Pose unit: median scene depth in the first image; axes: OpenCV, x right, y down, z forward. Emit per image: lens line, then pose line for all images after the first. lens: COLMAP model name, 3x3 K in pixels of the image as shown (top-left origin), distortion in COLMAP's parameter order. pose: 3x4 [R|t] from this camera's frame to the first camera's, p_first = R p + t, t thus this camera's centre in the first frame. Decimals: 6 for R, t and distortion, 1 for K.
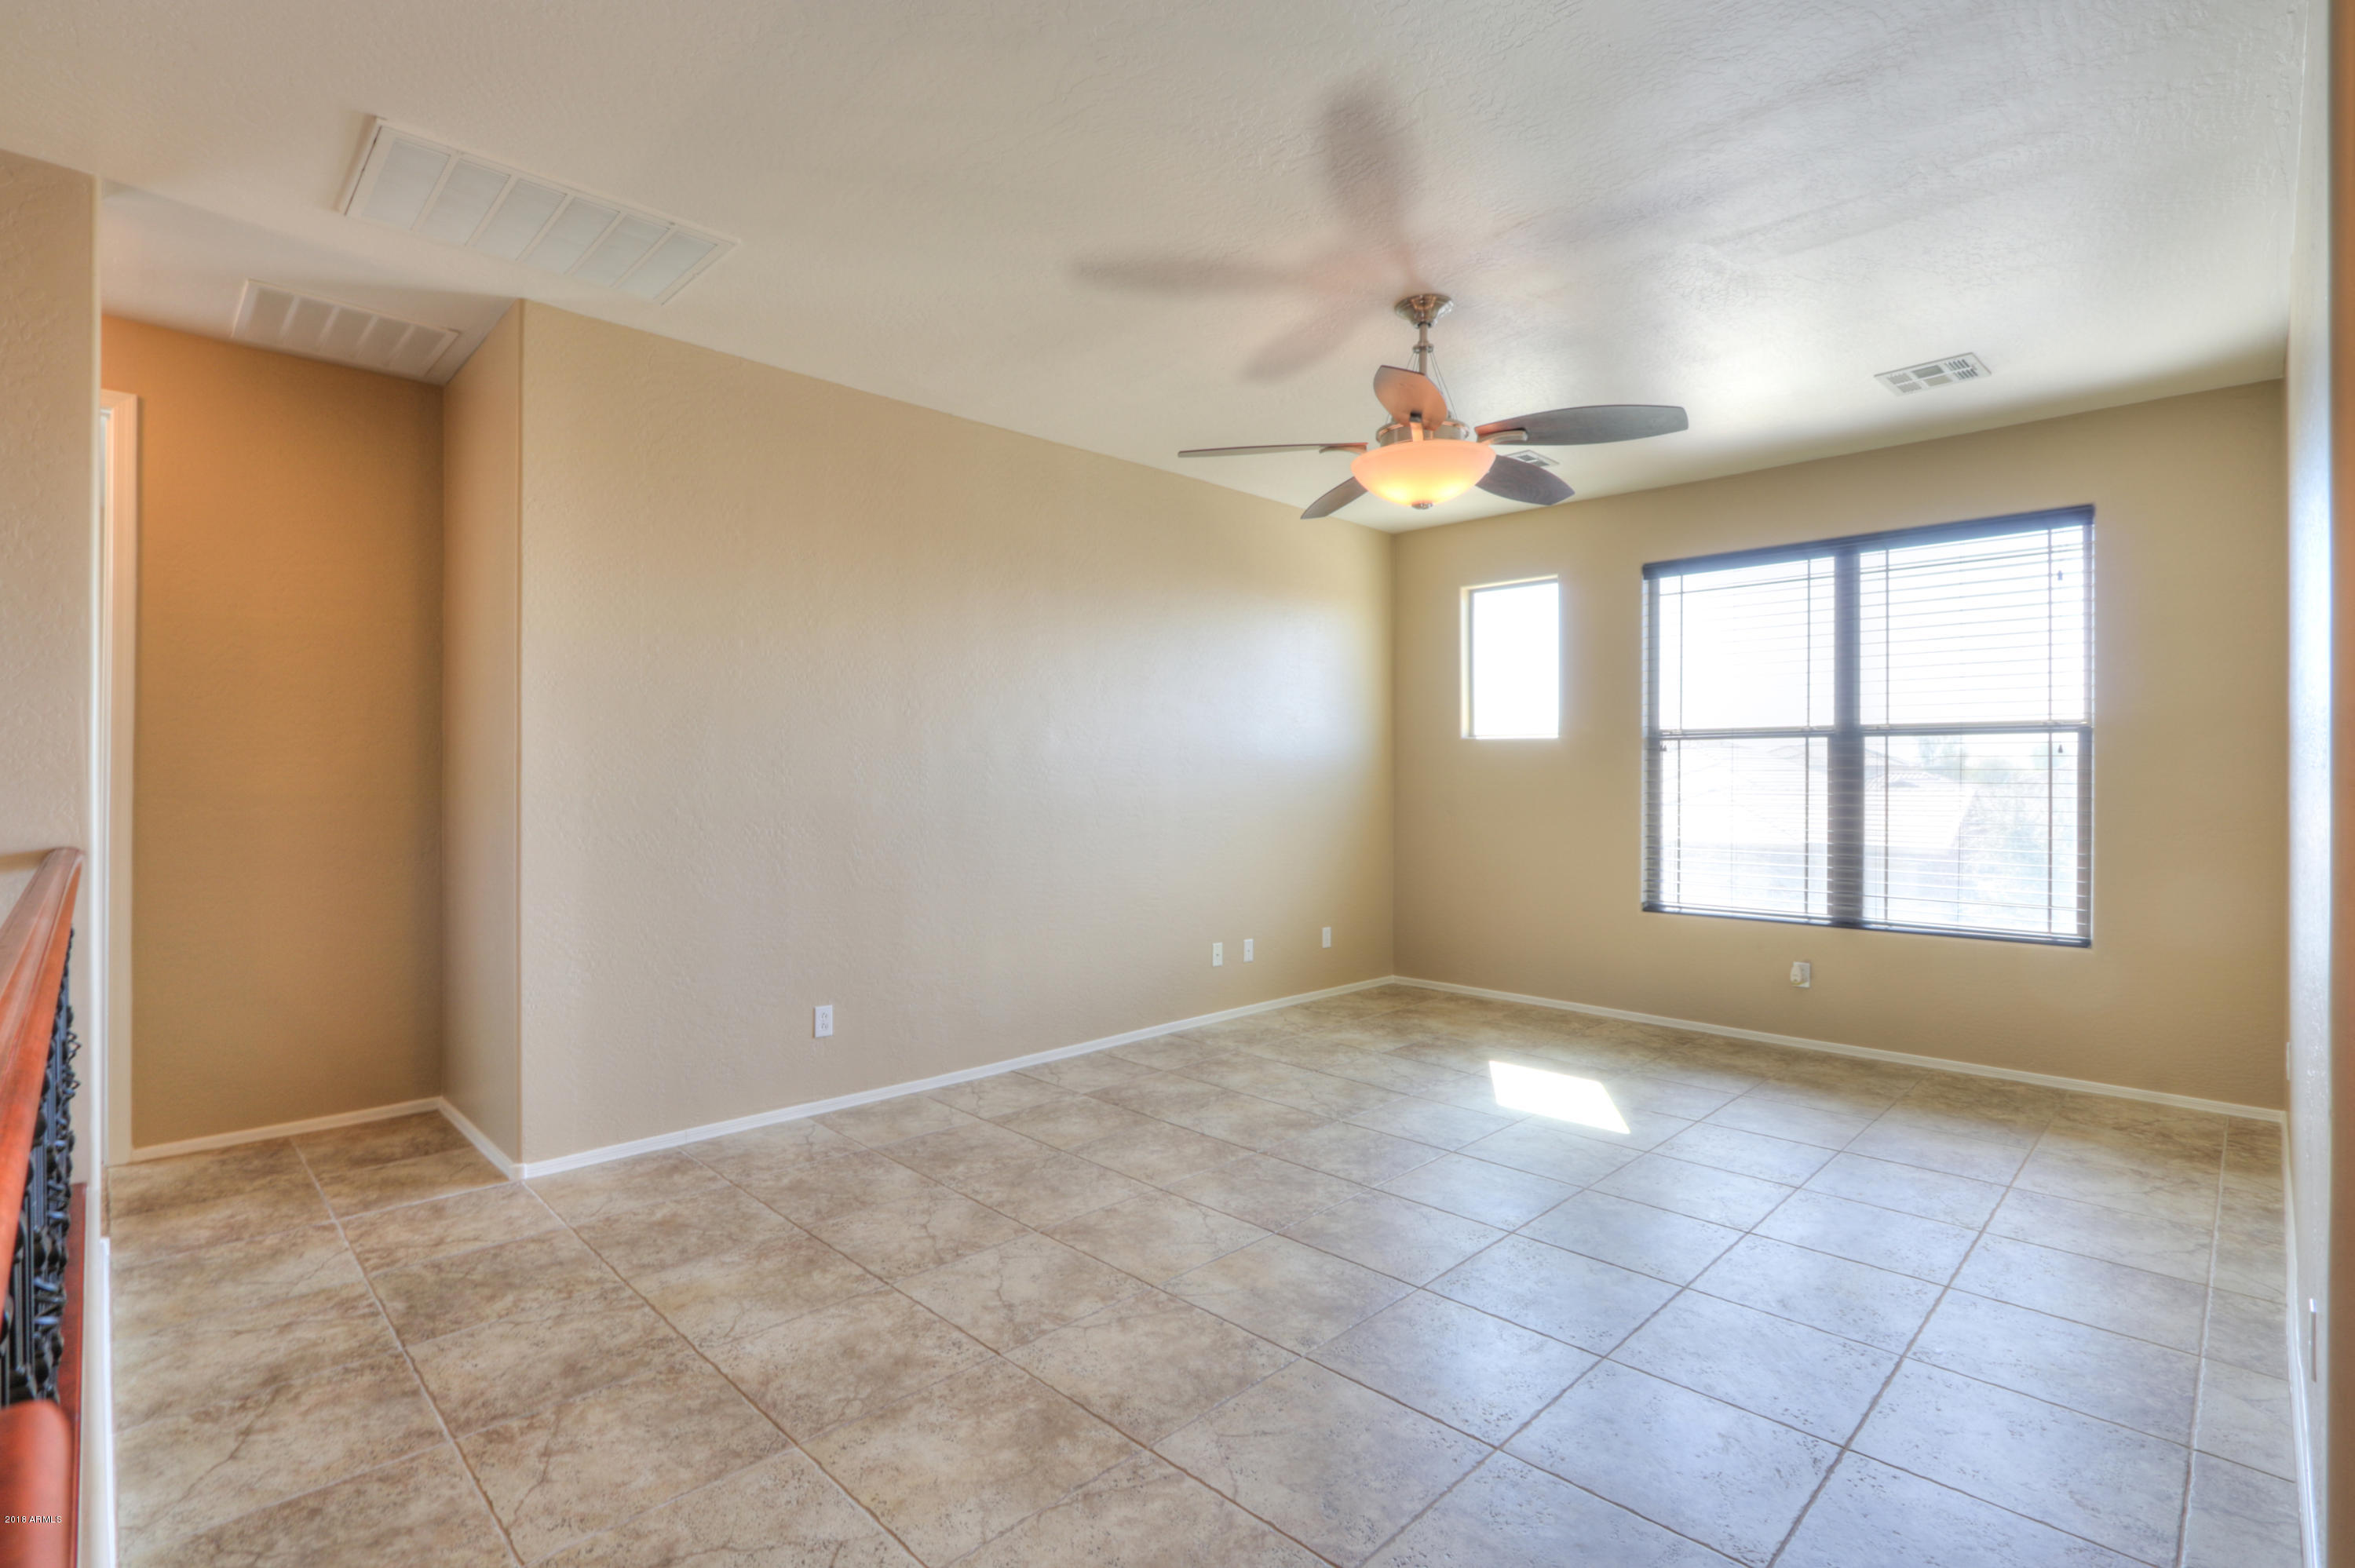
lens RADIAL K [[1099.7, 0, 1167.2], [0, 1099.7, 773.9], [0, 0, 1]] dist [-0.014425, 0.000603]
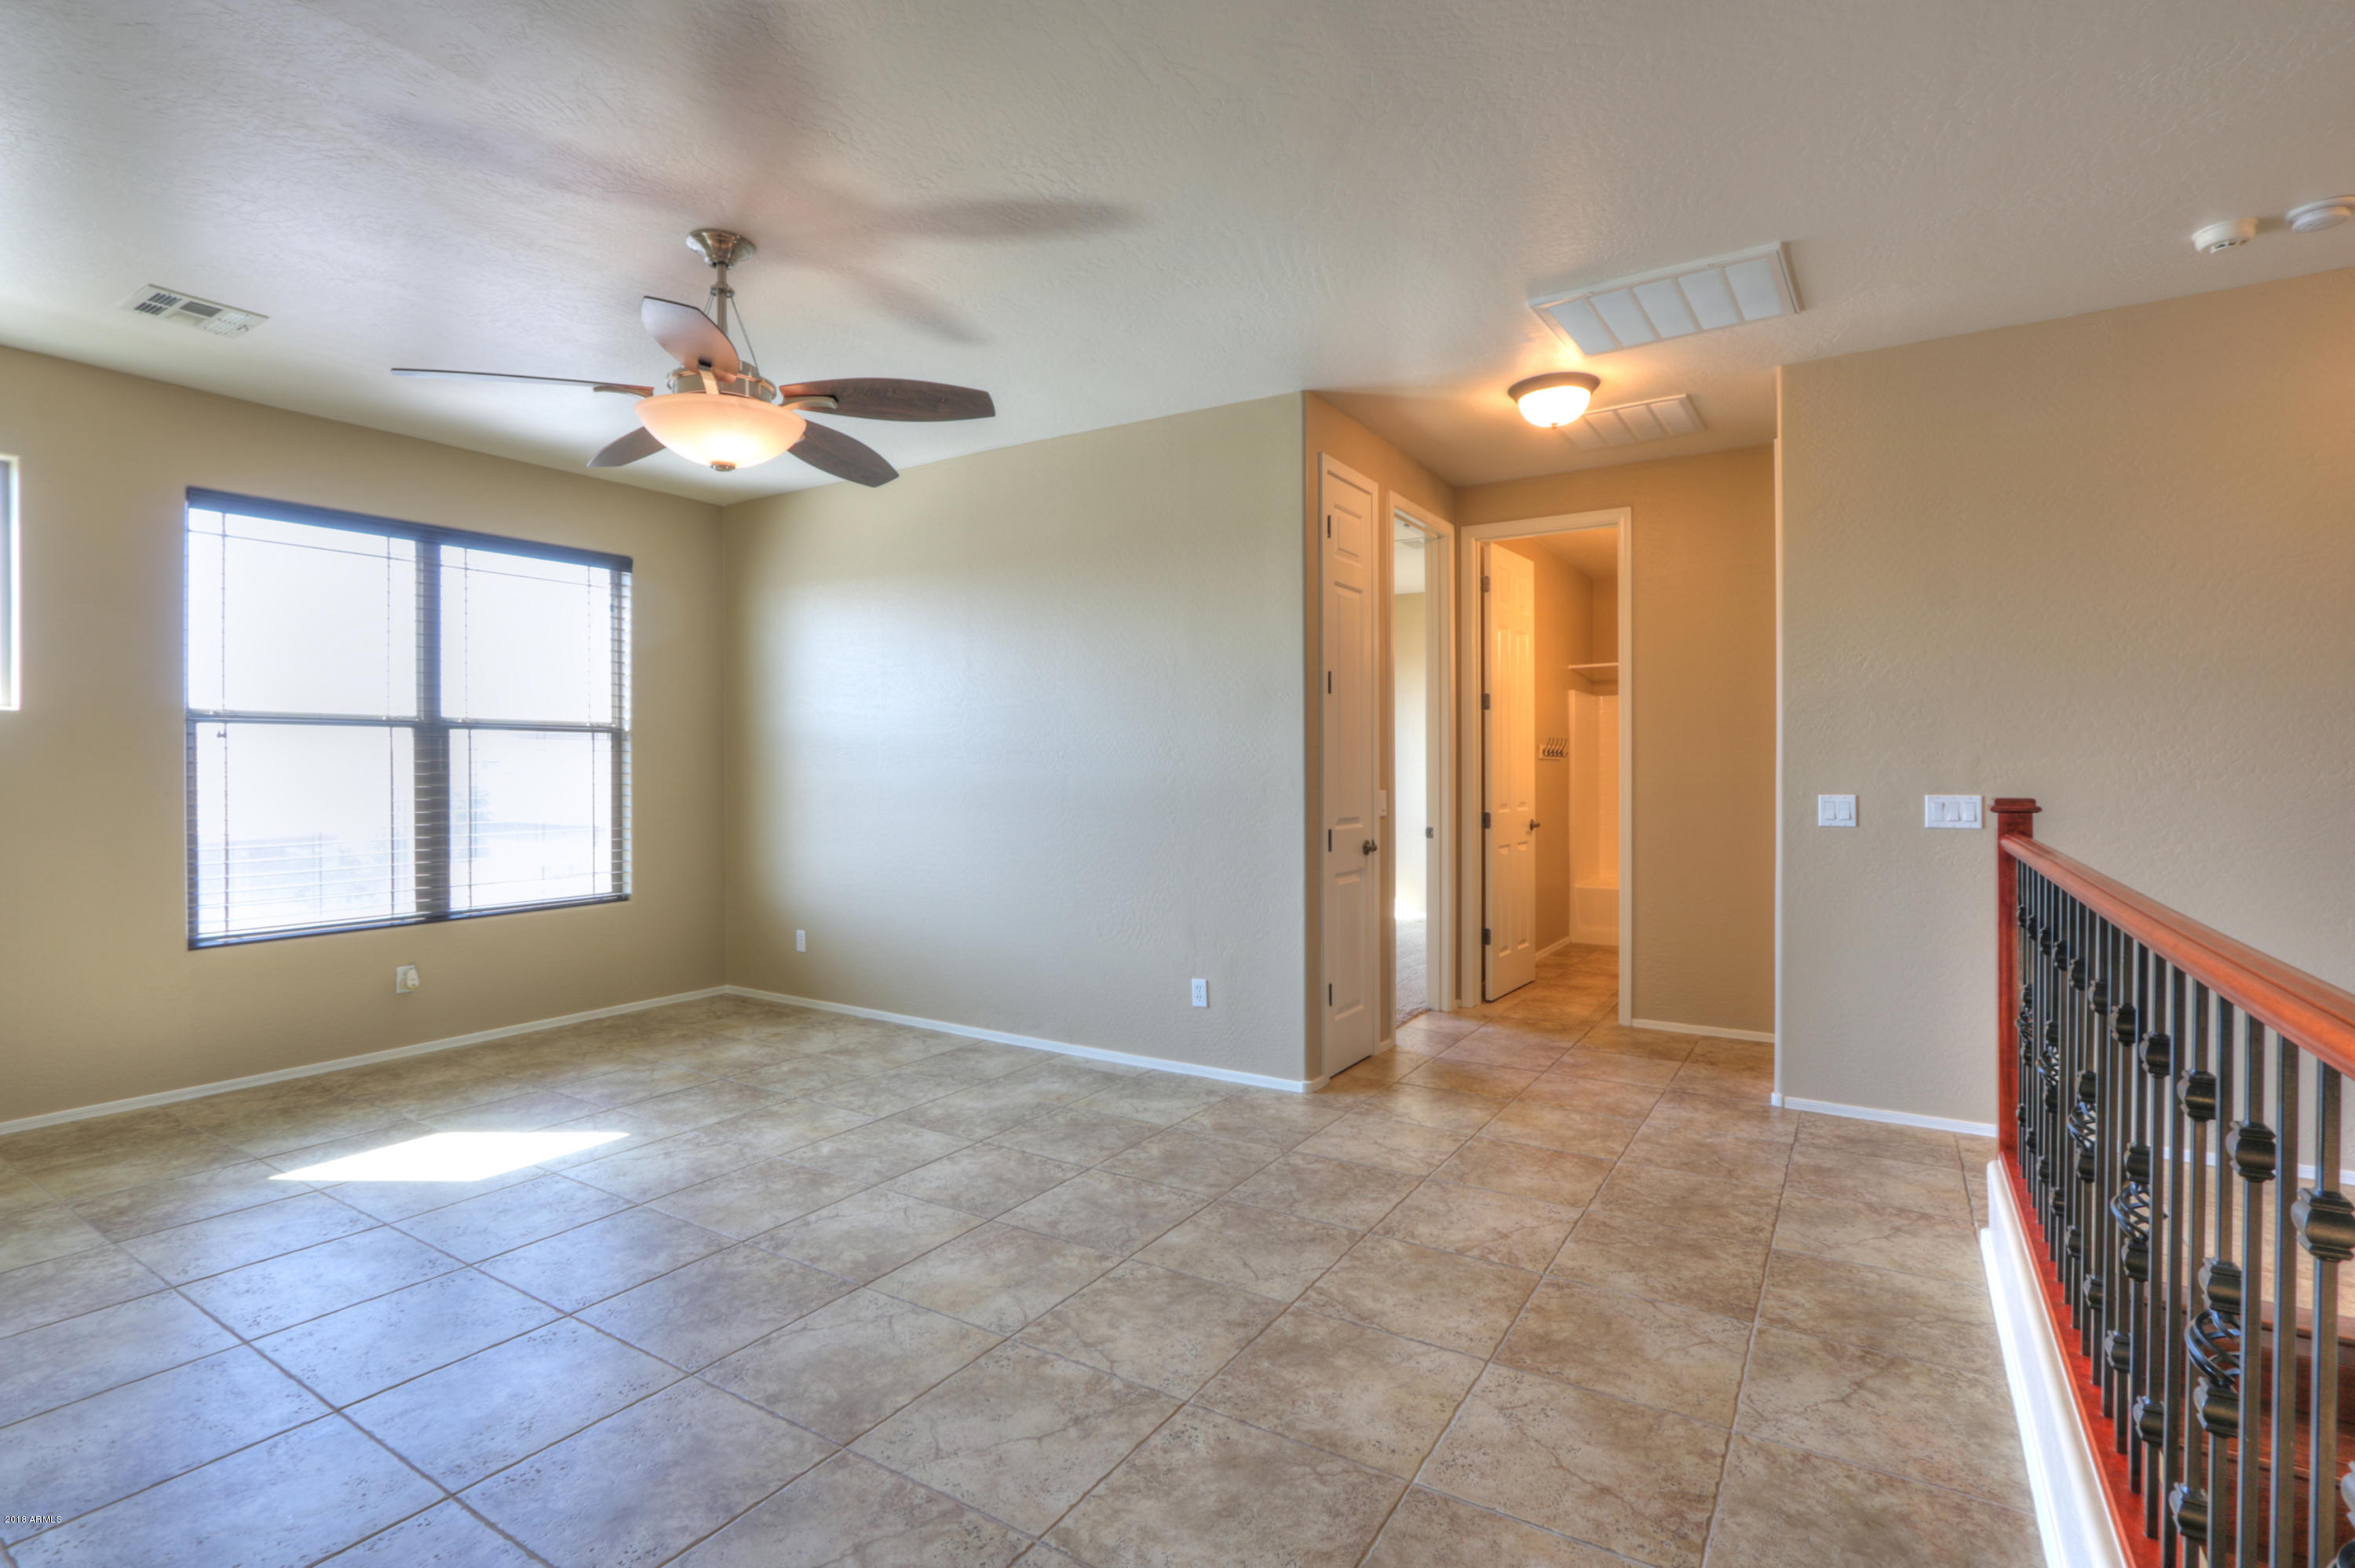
lens RADIAL K [[1099.7, 0, 1167.2], [0, 1099.7, 773.9], [0, 0, 1]] dist [-0.014425, 0.000603]
pose [[-0.222269, -0.008971, 0.974944, -0.716907], [0.000494, 0.999957, 0.009313, -0.003177], [-0.974985, 0.002551, -0.222255, 0.840387]]
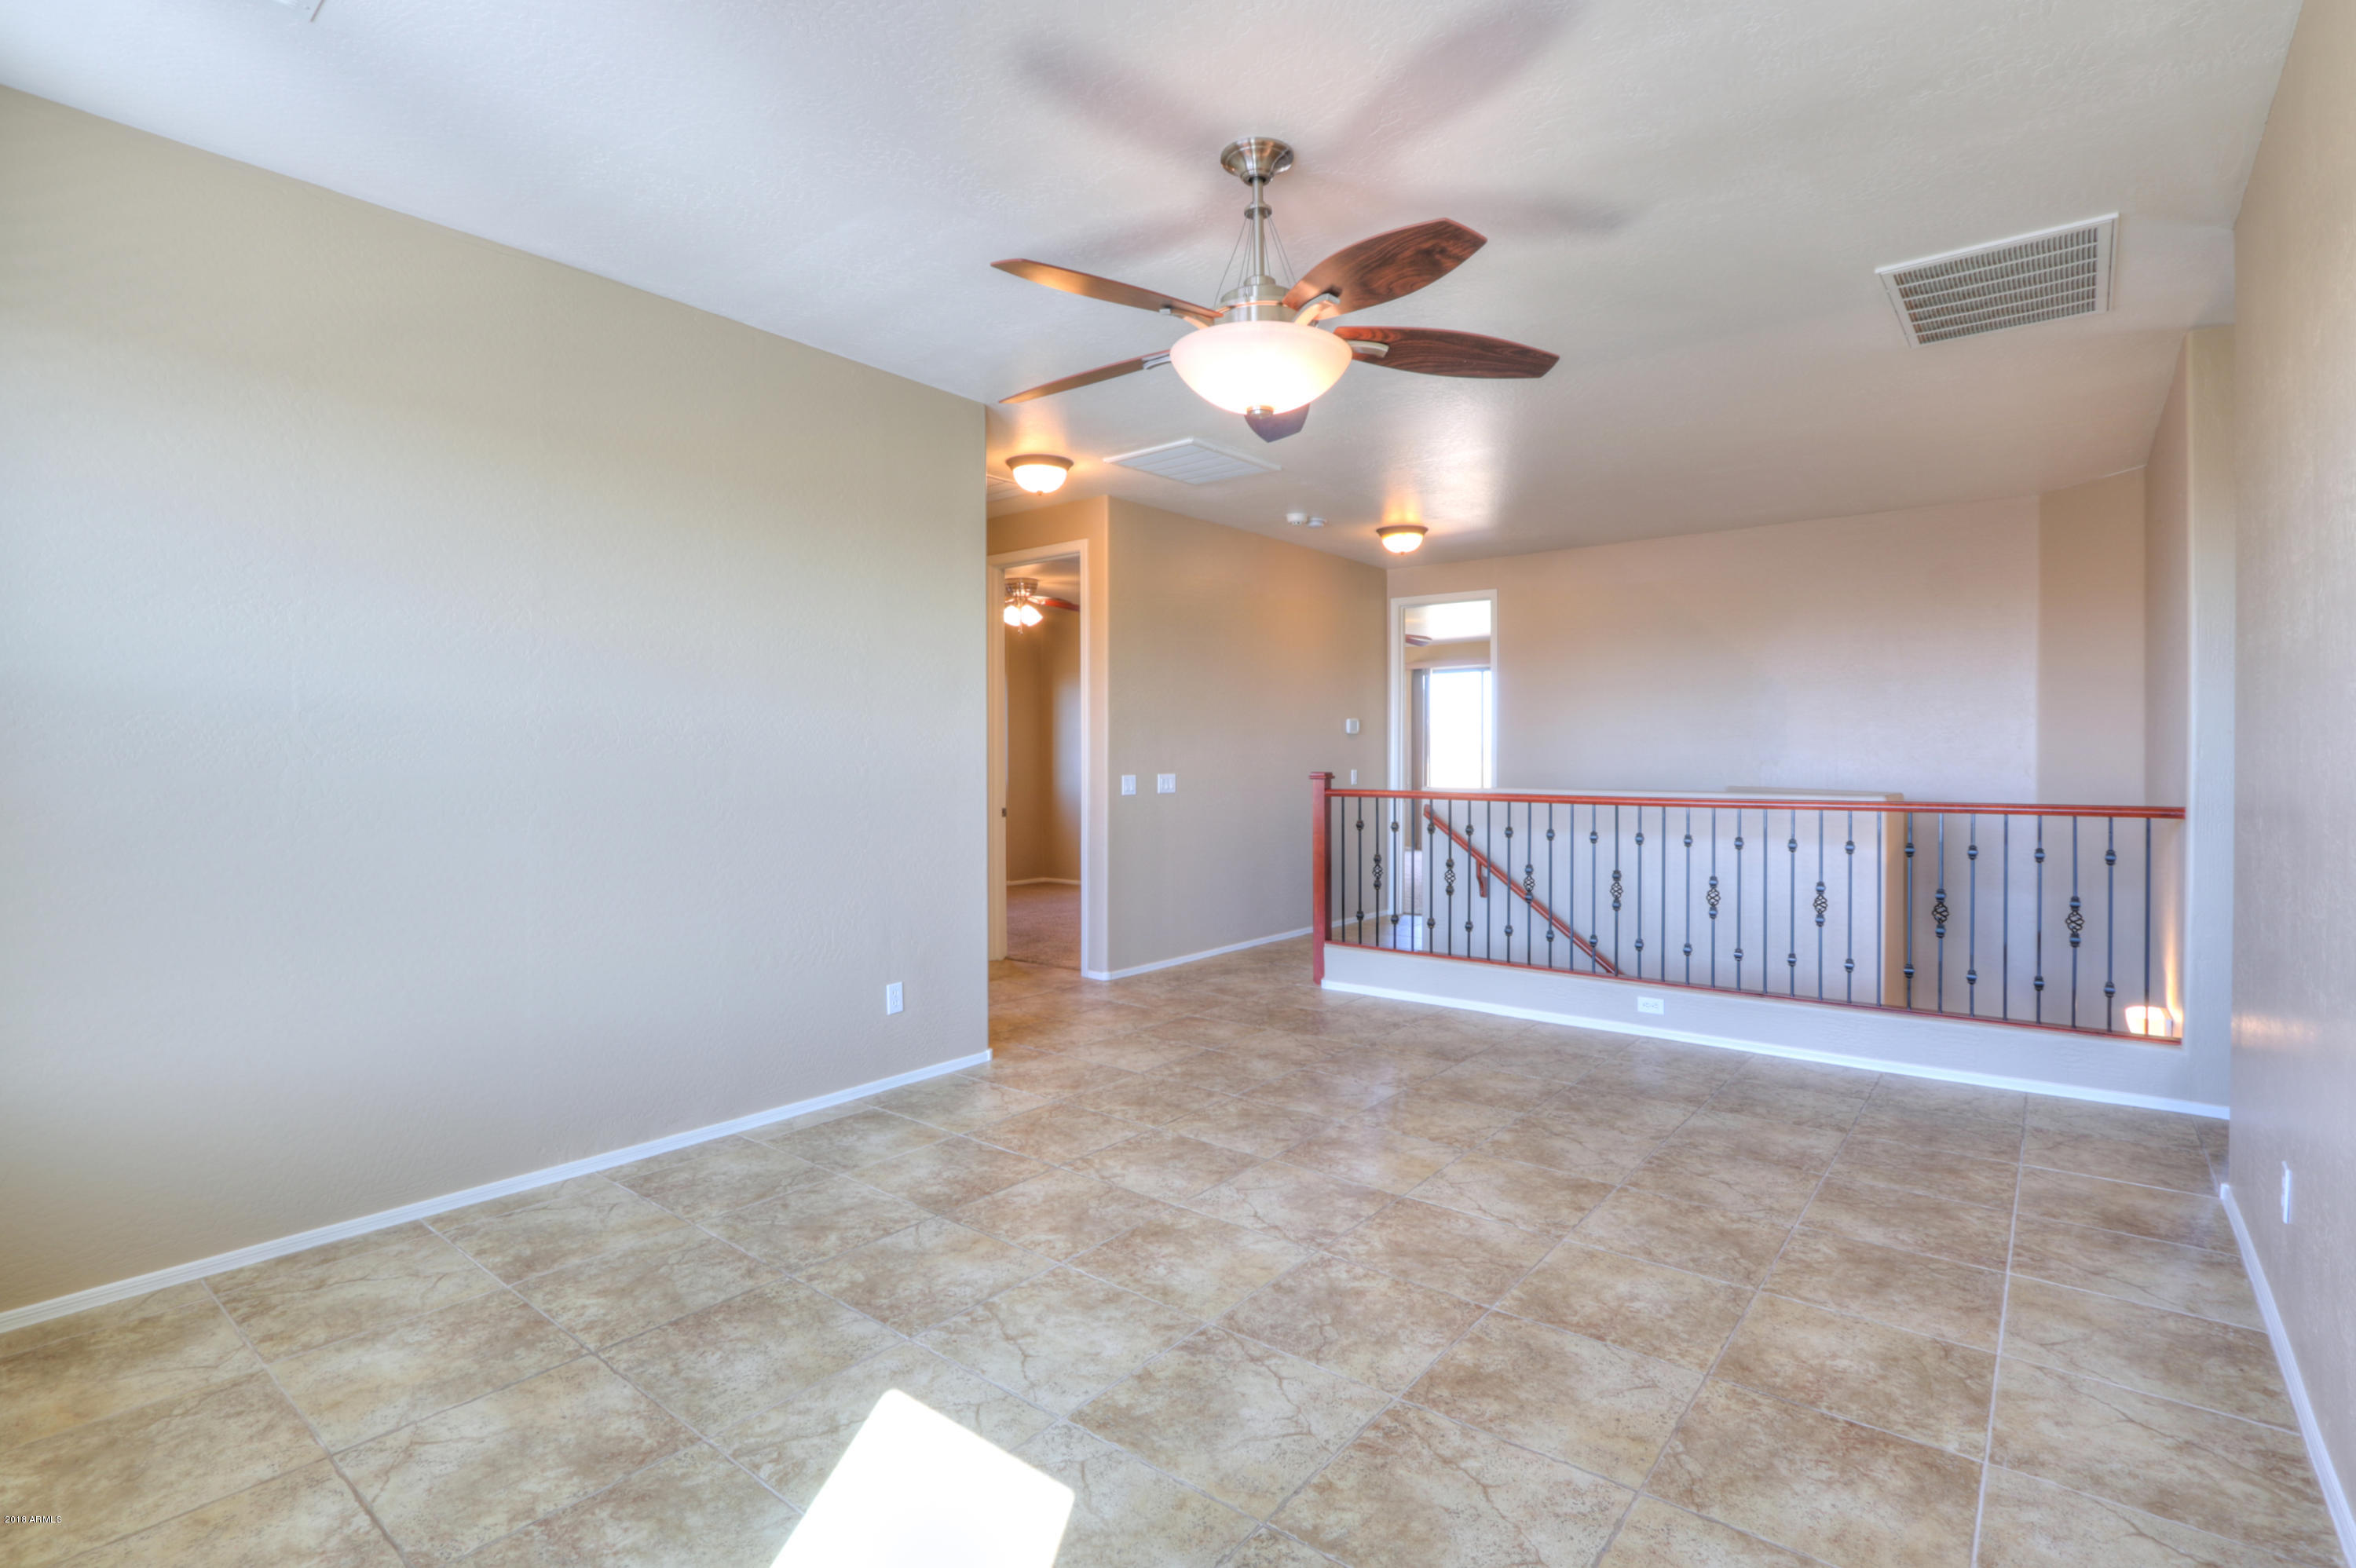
lens RADIAL K [[1119.3, 0, 1173.1], [0, 1119.3, 776.9], [0, 0, 1]] dist [-0.031324, 0.012664]
pose [[-0.993505, -0.000051, -0.113787, 0.382580], [-0.001756, 0.999888, 0.014883, 0.004429], [0.113774, 0.014987, -0.993394, 1.775486]]
